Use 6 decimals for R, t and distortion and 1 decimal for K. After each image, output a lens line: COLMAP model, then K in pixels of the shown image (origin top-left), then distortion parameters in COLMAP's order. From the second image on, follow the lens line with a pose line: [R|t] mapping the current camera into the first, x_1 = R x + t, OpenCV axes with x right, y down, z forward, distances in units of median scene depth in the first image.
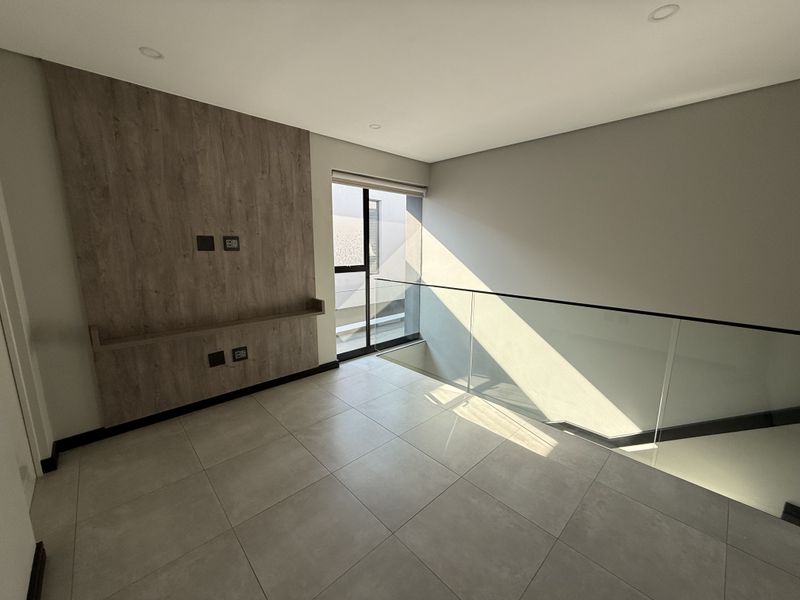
lens RADIAL K [[321.9, 0, 390.5], [0, 321.9, 300.7], [0, 0, 1]] dist [0.009092, 0.000045]
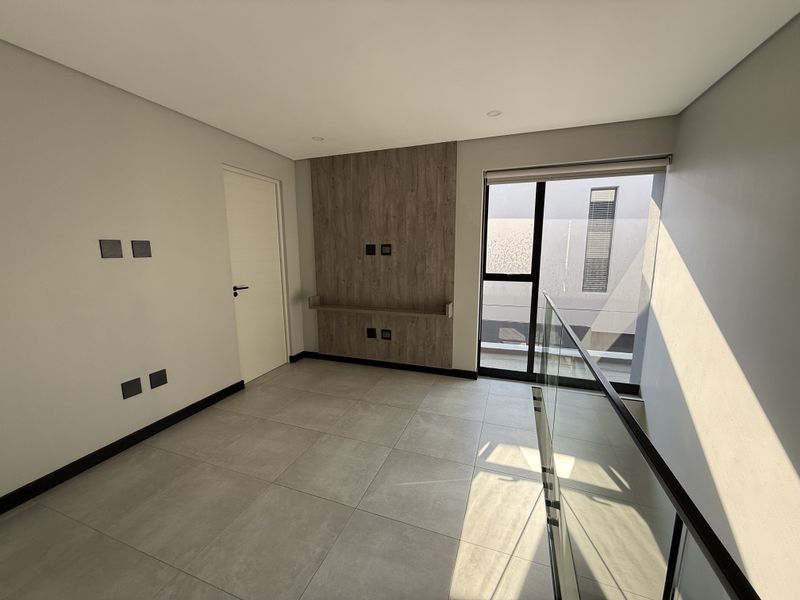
lens RADIAL K [[317.2, 0, 400.1], [0, 317.2, 298.8], [0, 0, 1]] dist [0.001055, -0.000002]
pose [[0.455369, 0.125088, -0.881471, 0.669894], [-0.151276, 0.986555, 0.061851, -0.064592], [0.877356, 0.105181, 0.468170, 0.440742]]
